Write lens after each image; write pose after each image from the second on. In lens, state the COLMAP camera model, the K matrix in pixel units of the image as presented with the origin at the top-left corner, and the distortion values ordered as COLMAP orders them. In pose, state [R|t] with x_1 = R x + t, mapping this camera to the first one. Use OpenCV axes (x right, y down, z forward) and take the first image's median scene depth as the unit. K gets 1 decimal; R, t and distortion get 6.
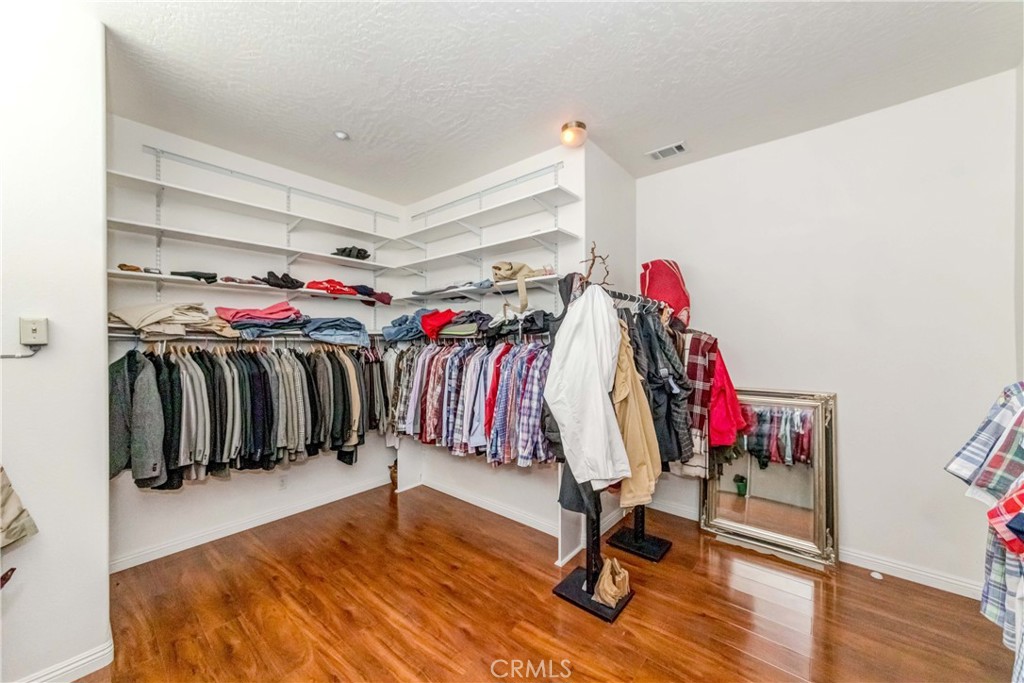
lens RADIAL K [[365.5, 0, 514.3], [0, 365.5, 340.3], [0, 0, 1]] dist [0.000840, 0.000038]
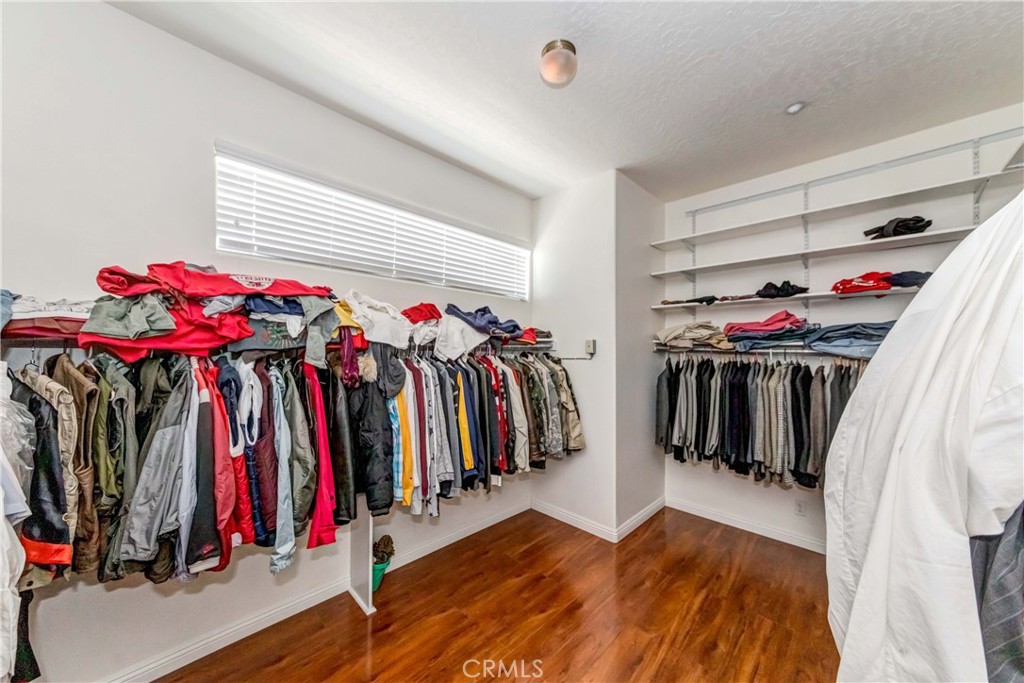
lens RADIAL K [[365.5, 0, 514.3], [0, 365.5, 340.3], [0, 0, 1]] dist [0.000840, 0.000038]
pose [[-0.080284, -0.022788, -0.996512, 0.398089], [-0.005236, 0.999734, -0.022440, -0.006595], [0.996758, 0.003417, -0.080382, 0.422942]]
